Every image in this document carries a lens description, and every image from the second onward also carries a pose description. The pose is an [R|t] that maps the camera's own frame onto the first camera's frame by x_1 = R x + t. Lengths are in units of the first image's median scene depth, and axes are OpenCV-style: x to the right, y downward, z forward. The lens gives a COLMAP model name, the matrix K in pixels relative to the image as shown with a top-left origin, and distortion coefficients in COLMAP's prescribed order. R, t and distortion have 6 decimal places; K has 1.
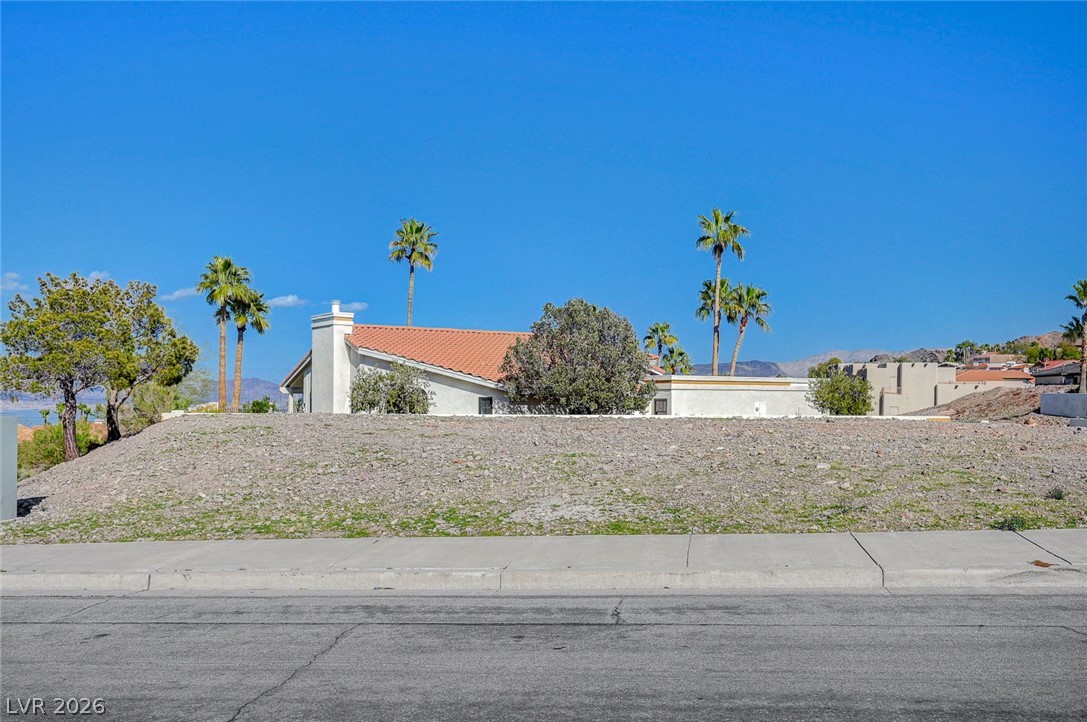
lens RADIAL K [[952.3, 0, 541.9], [0, 952.3, 360.7], [0, 0, 1]] dist [0.002544, -0.013062]
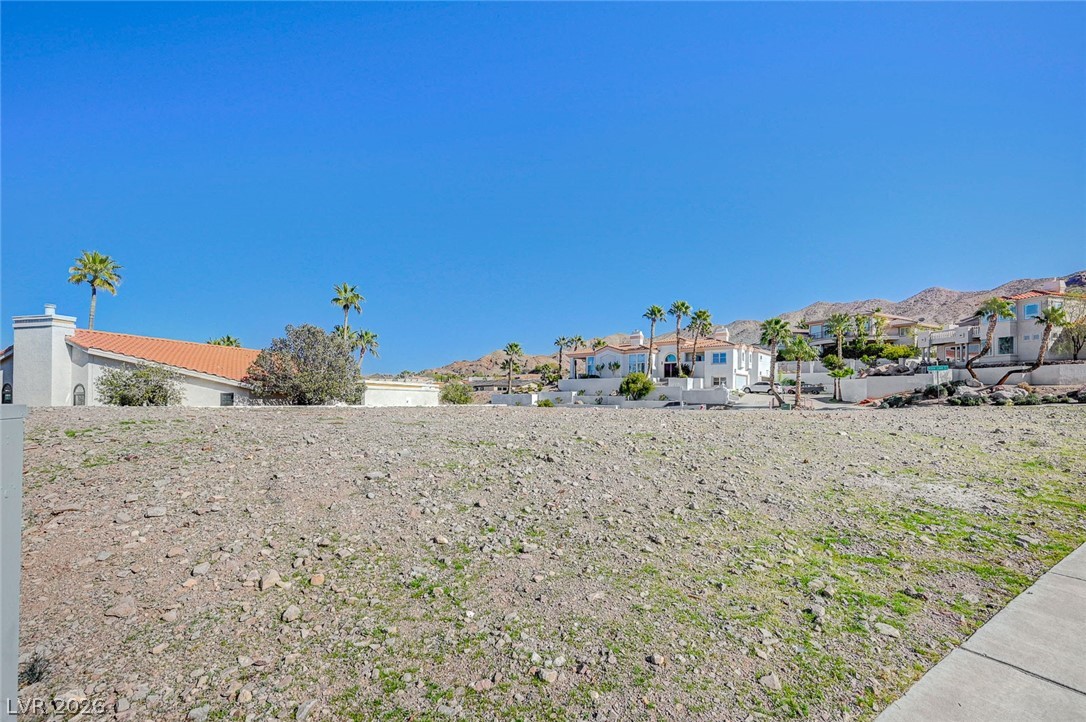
lens RADIAL K [[473.4, 0, 555.8], [0, 473.4, 398.7], [0, 0, 1]] dist [0.003625, 0.000495]
pose [[0.768623, 0.005481, 0.639679, -0.120544], [-0.034695, 0.998849, 0.033130, 0.008170], [-0.638761, -0.047658, 0.767928, 0.193892]]
